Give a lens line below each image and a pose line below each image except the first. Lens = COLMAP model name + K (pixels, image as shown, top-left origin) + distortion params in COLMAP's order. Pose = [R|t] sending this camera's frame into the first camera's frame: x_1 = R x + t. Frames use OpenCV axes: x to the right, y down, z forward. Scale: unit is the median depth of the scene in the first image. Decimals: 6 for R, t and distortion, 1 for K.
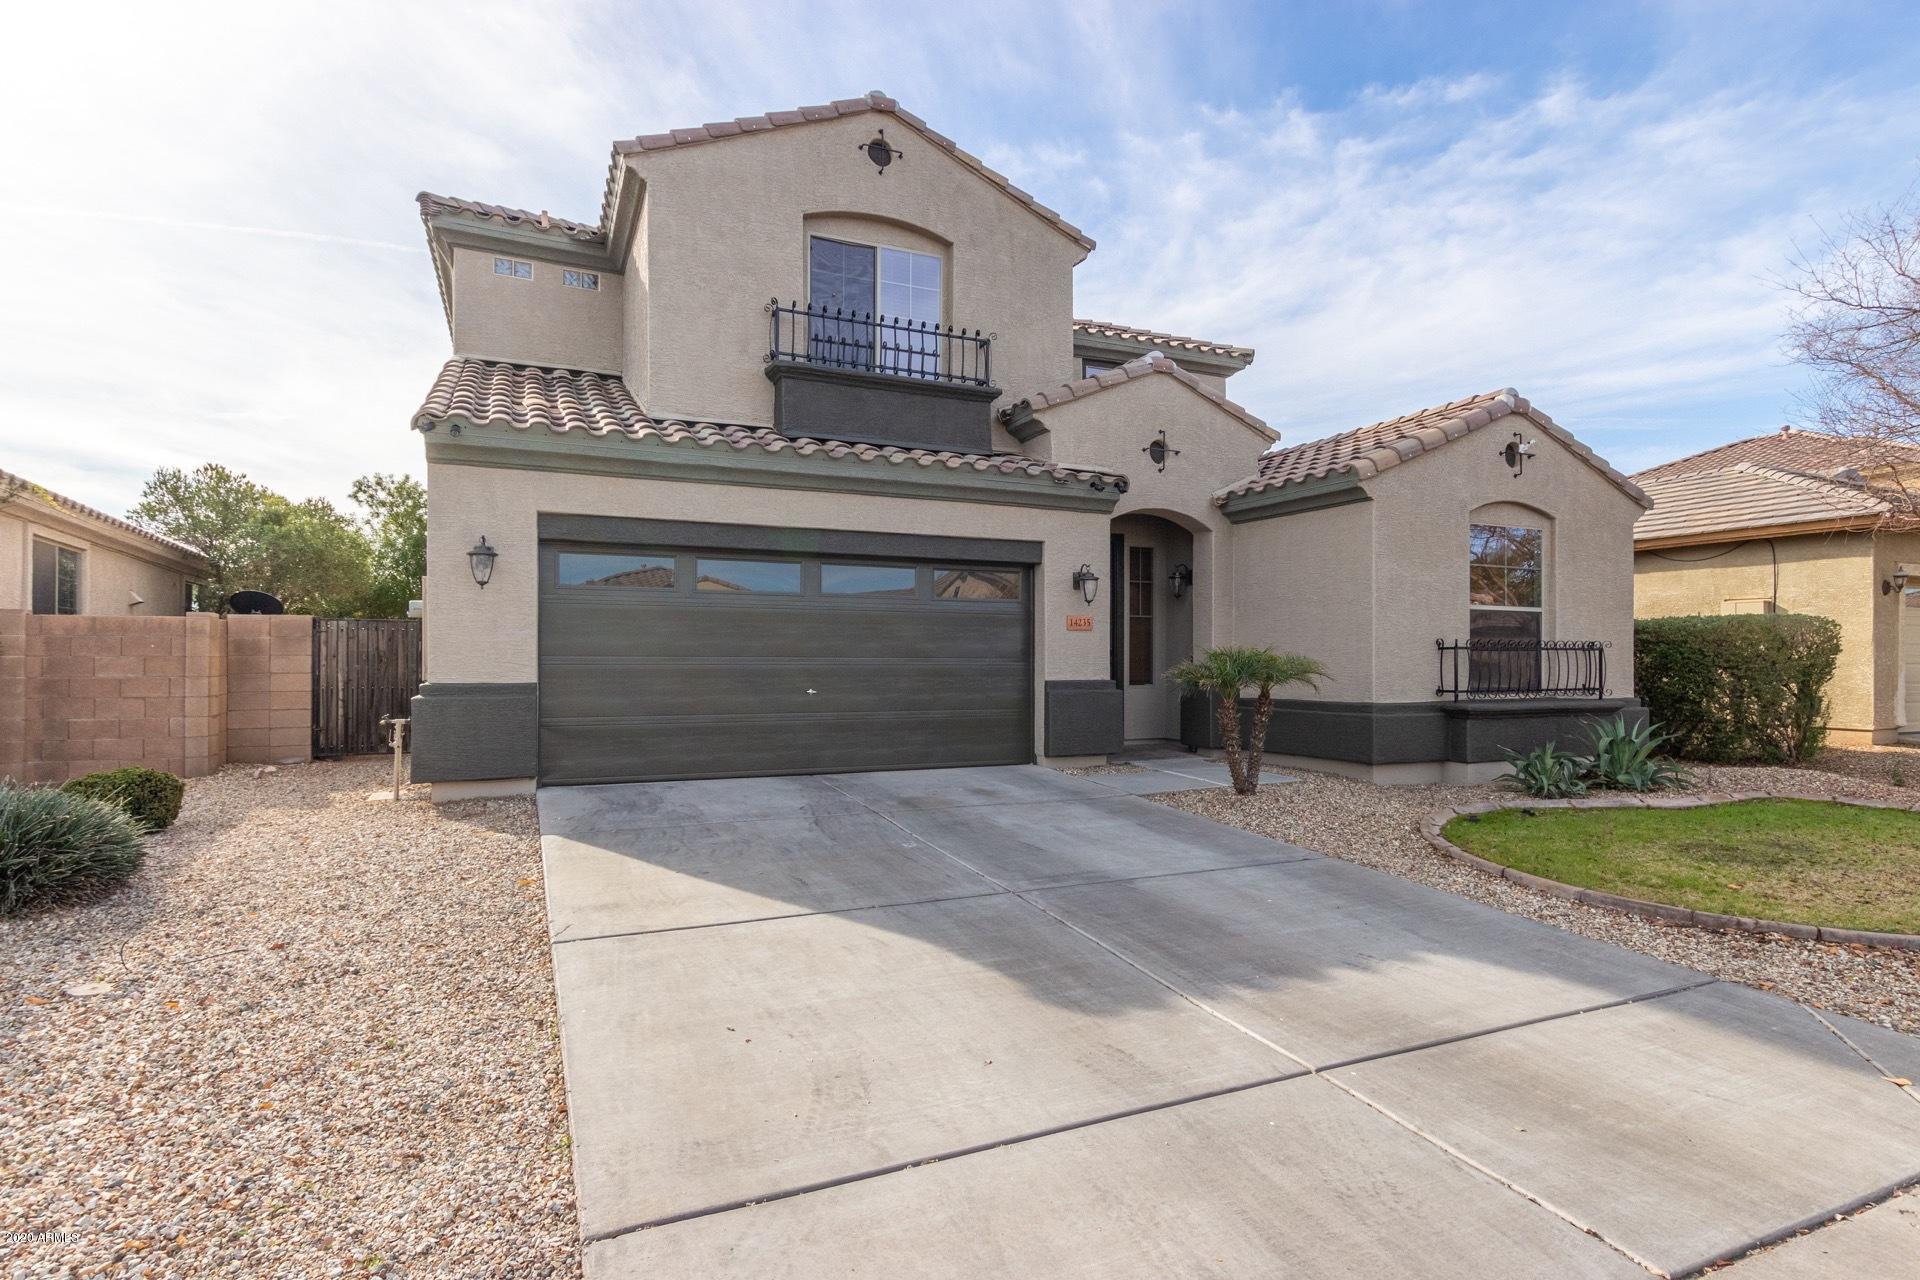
lens RADIAL K [[996.7, 0, 960.0], [0, 996.7, 640.0], [0, 0, 1]] dist [0.033365, -0.000010]
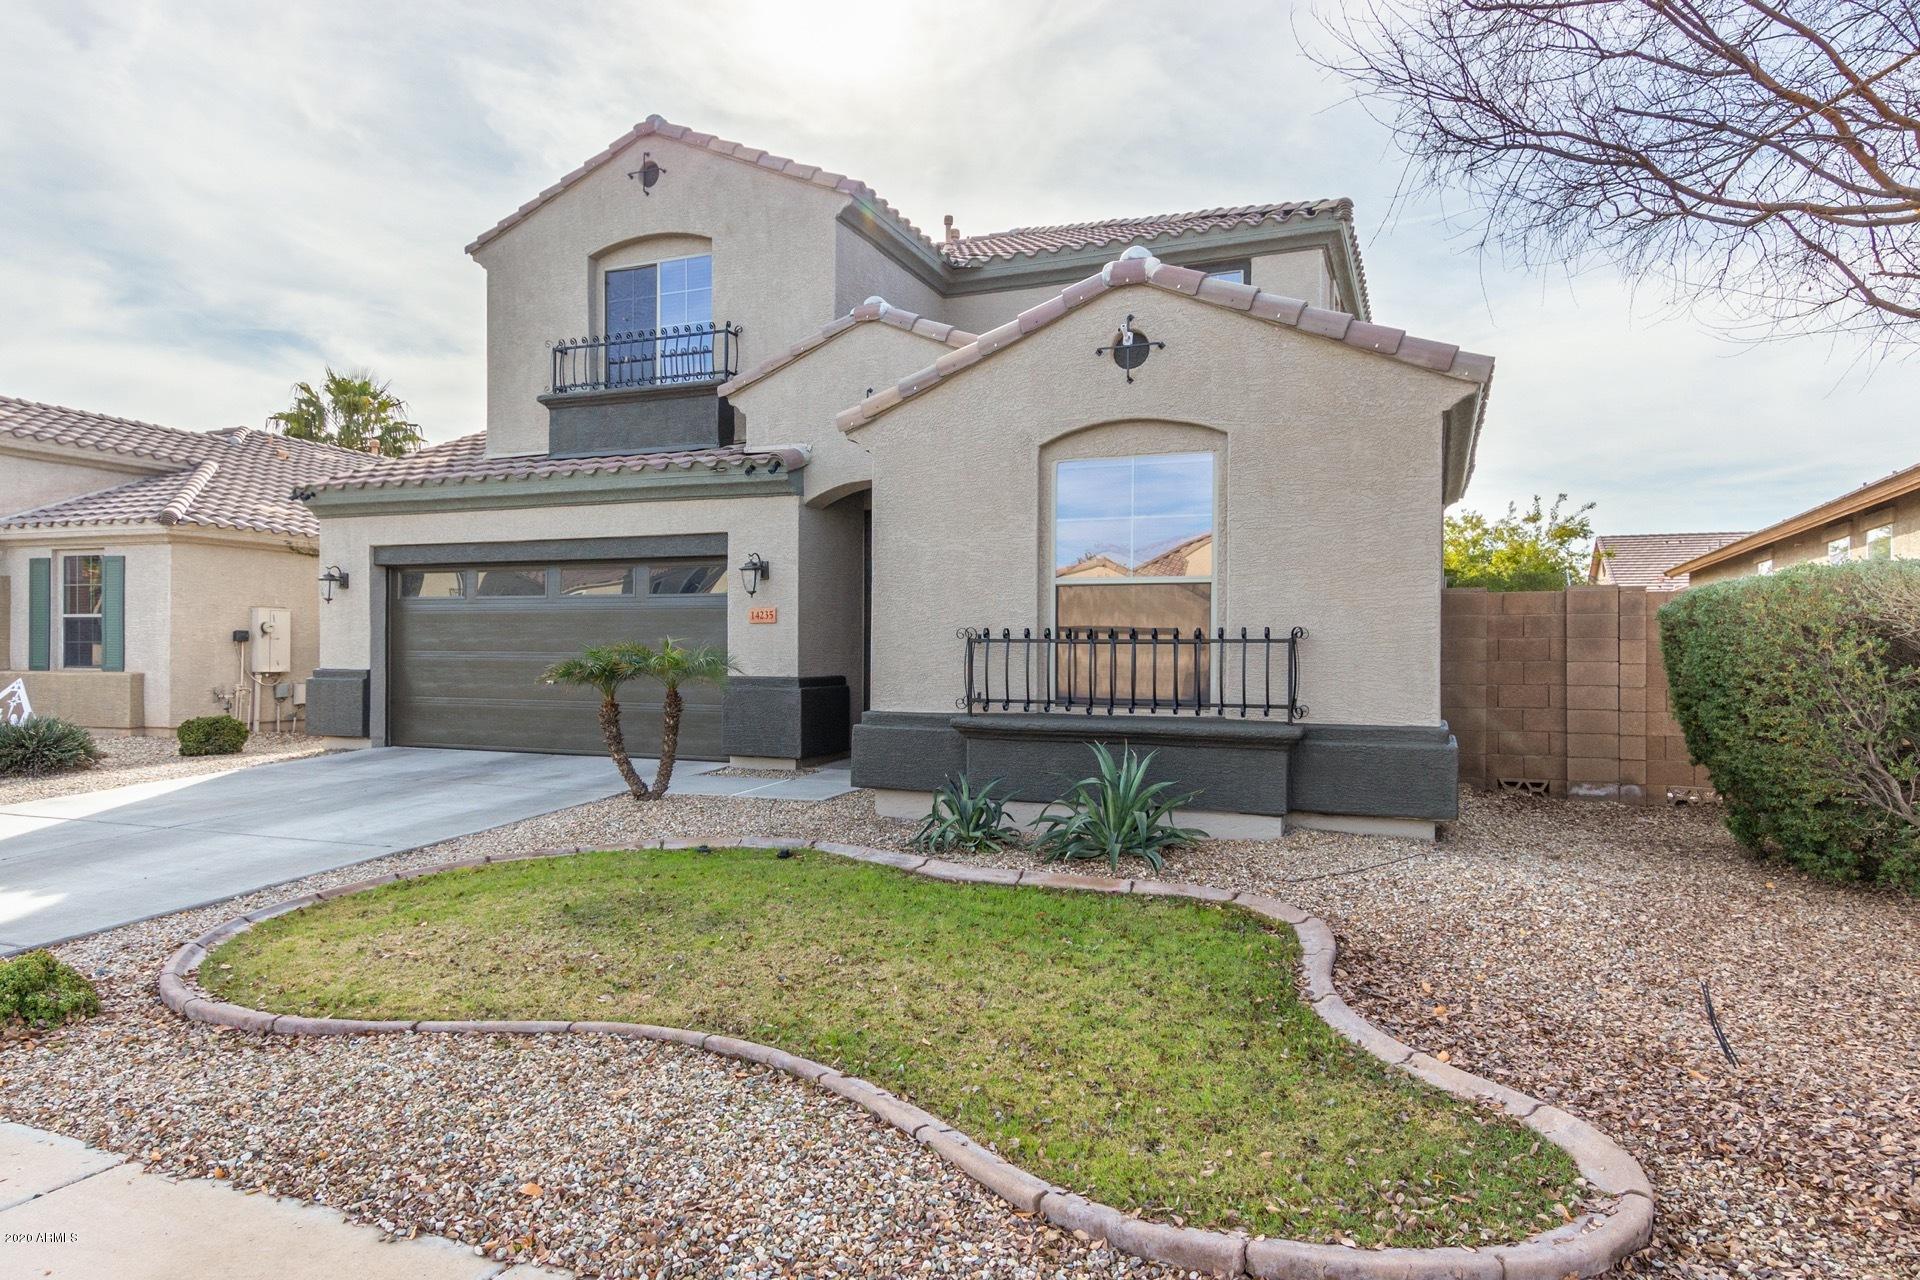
lens RADIAL K [[1130.4, 0, 960.4], [0, 1130.4, 666.2], [0, 0, 1]] dist [0.051631, -0.000255]
pose [[0.683634, 0.009734, -0.729760, 1.039981], [0.006603, 0.999788, 0.019521, 0.010434], [0.729795, -0.018163, 0.683424, 0.411612]]
